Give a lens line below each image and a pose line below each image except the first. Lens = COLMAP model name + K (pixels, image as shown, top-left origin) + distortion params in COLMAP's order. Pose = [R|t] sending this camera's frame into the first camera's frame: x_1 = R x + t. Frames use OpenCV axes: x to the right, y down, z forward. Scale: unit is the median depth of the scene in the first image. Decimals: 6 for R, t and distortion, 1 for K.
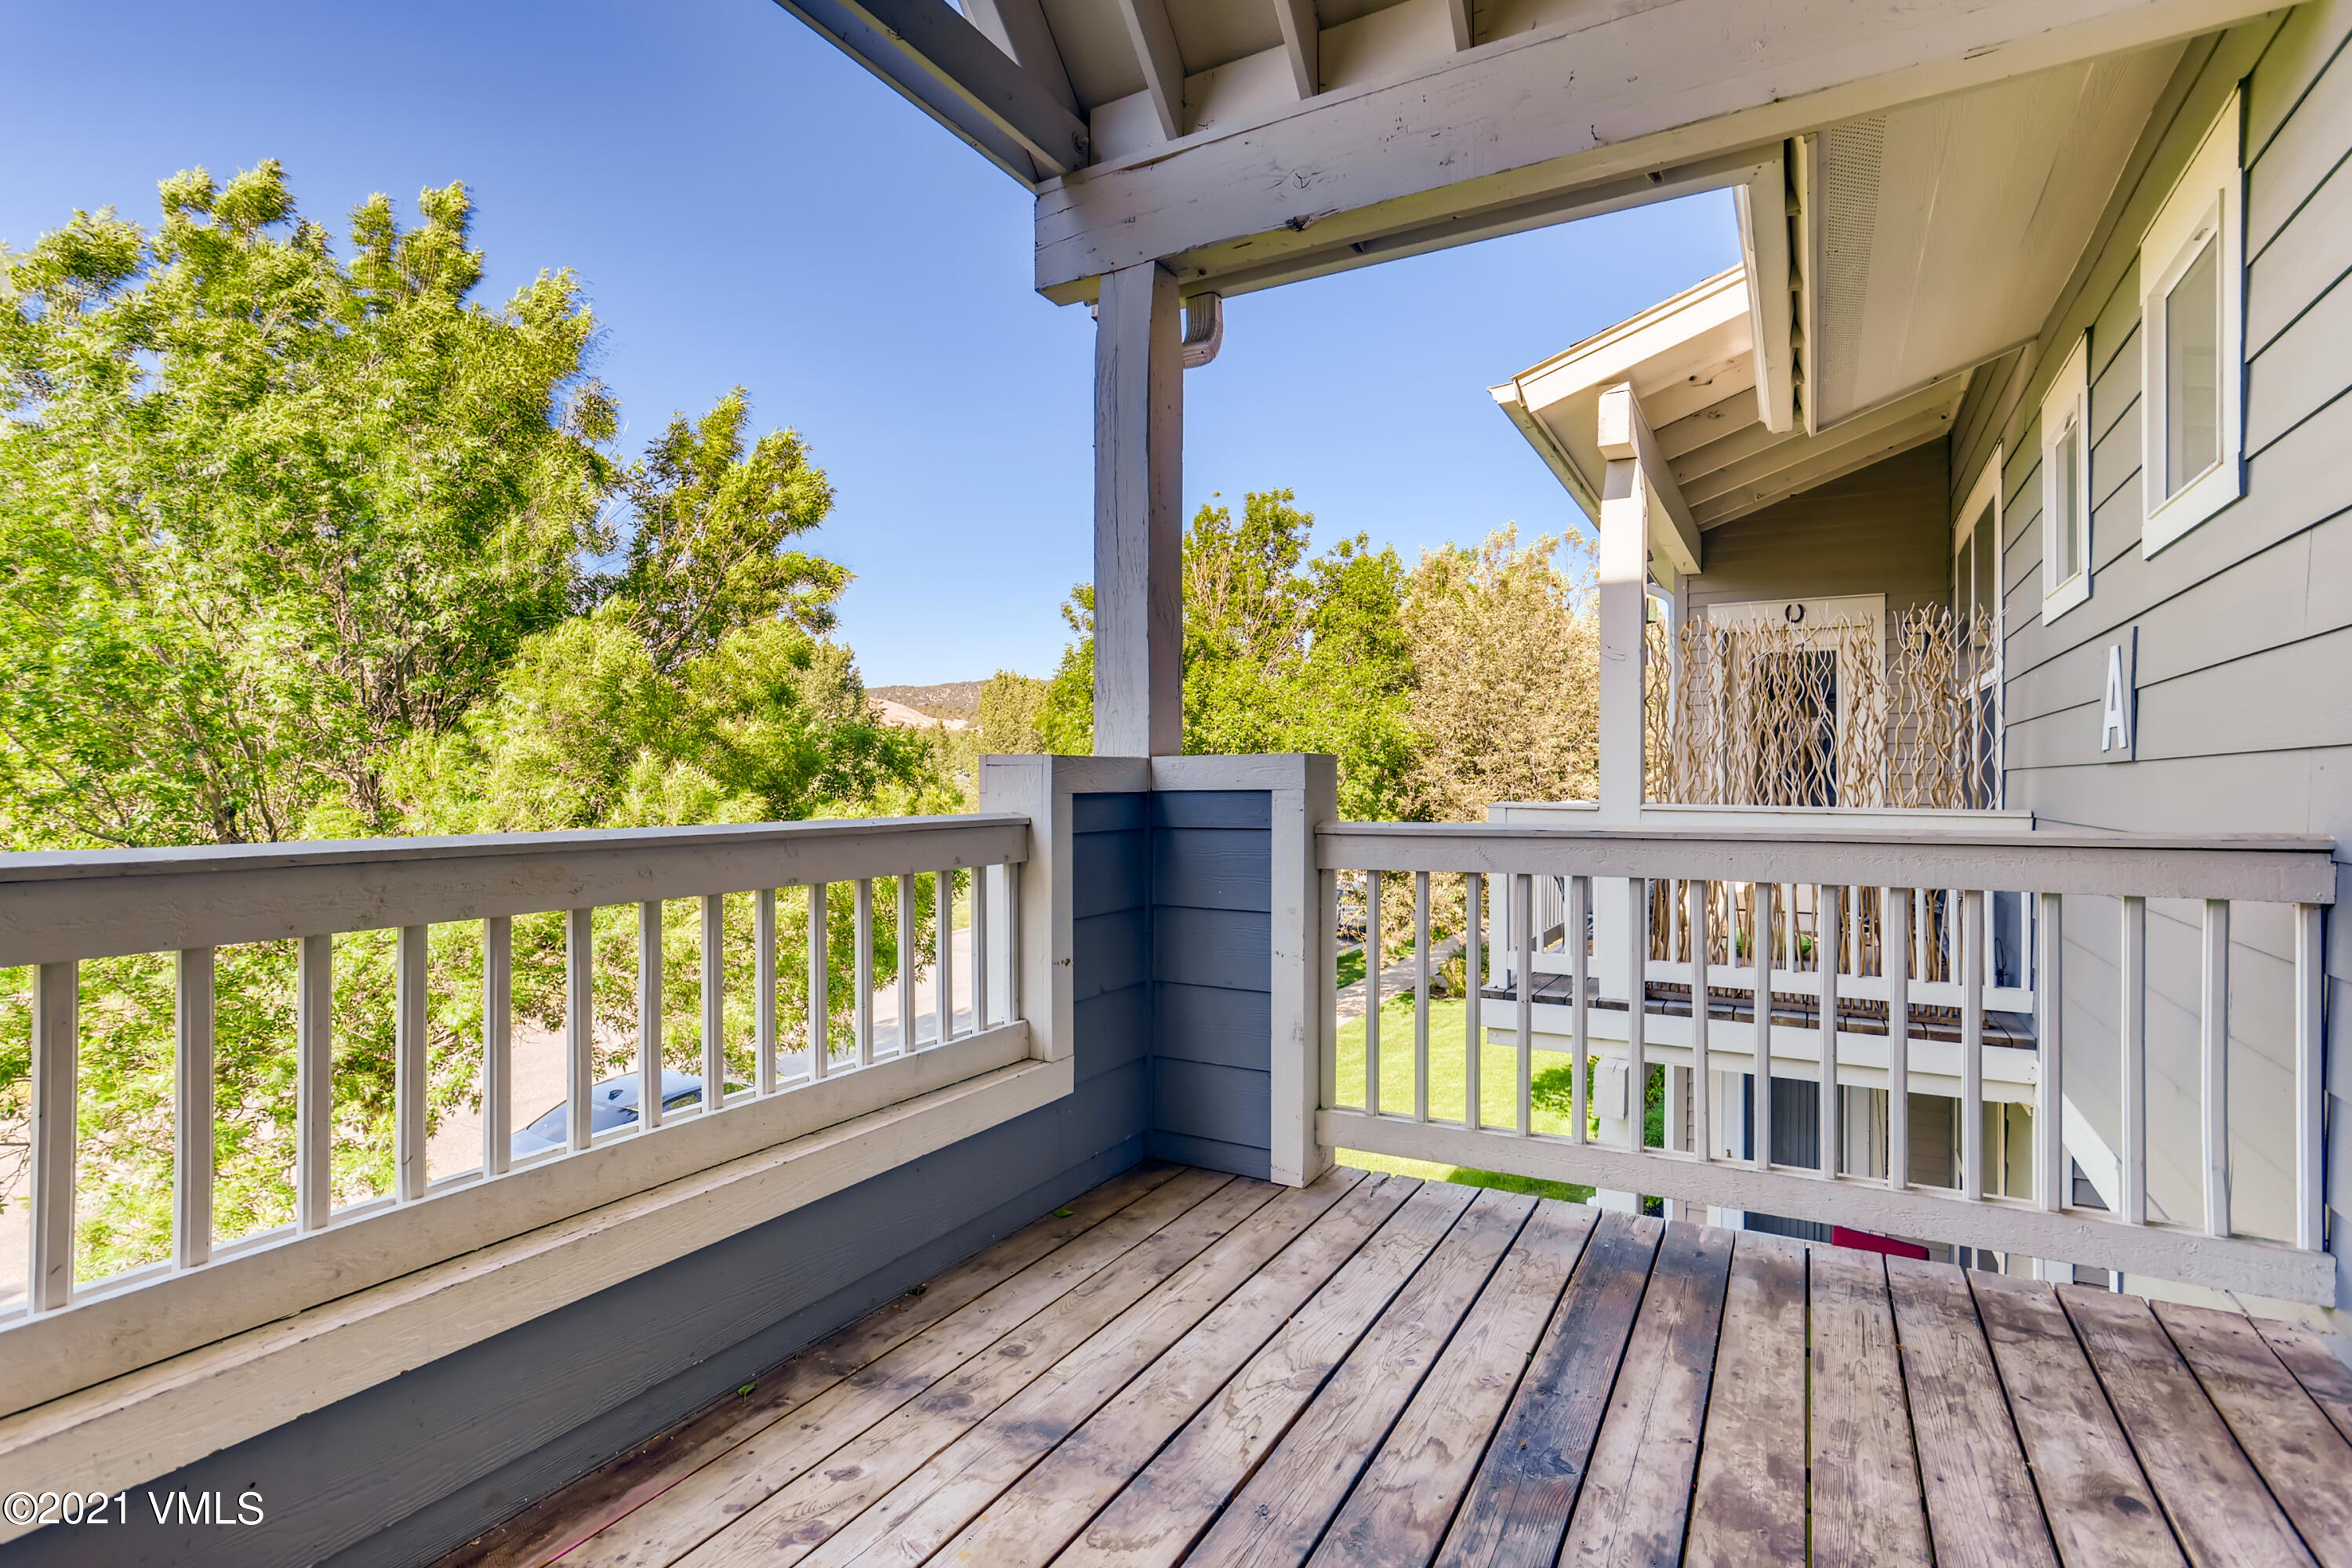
lens RADIAL K [[1151.6, 0, 1173.8], [0, 1151.6, 774.6], [0, 0, 1]] dist [-0.021053, 0.012212]
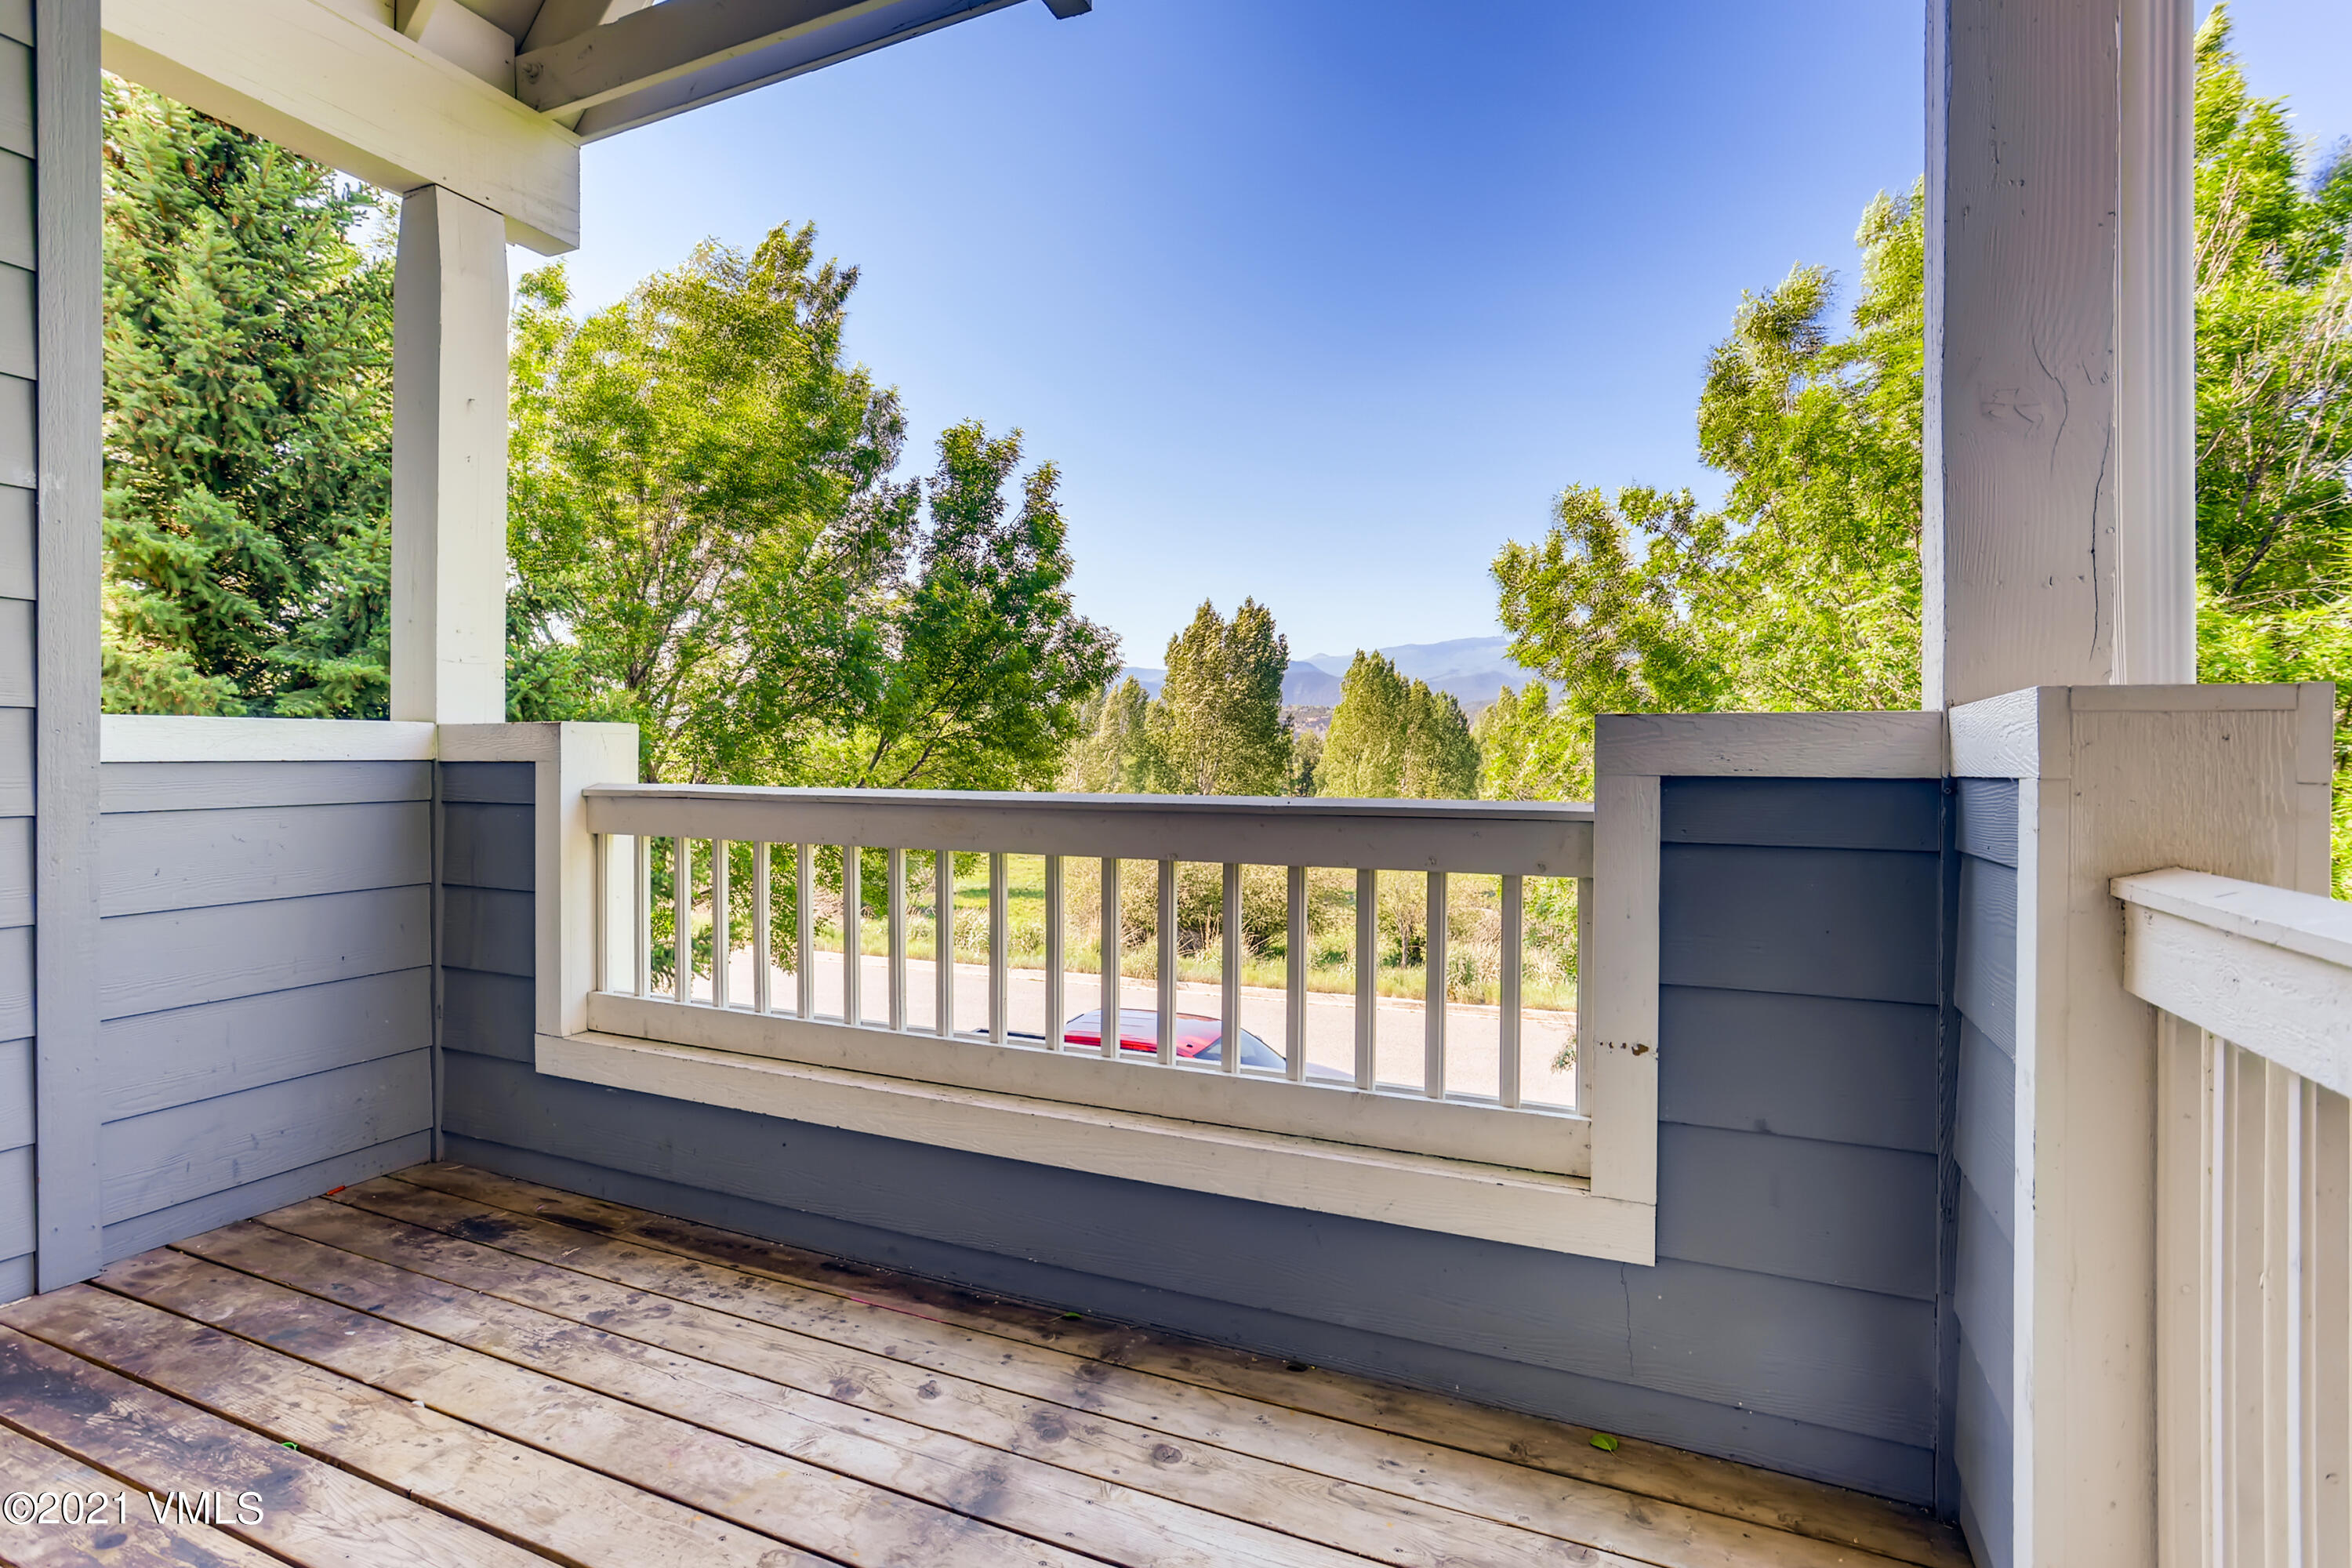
lens RADIAL K [[1151.6, 0, 1182.0], [0, 1151.6, 777.8], [0, 0, 1]] dist [-0.021053, 0.012212]
pose [[0.085149, 0.006426, -0.996347, 0.665883], [-0.004590, 0.999971, 0.006057, 0.020165], [0.996358, 0.004058, 0.085177, 0.943122]]
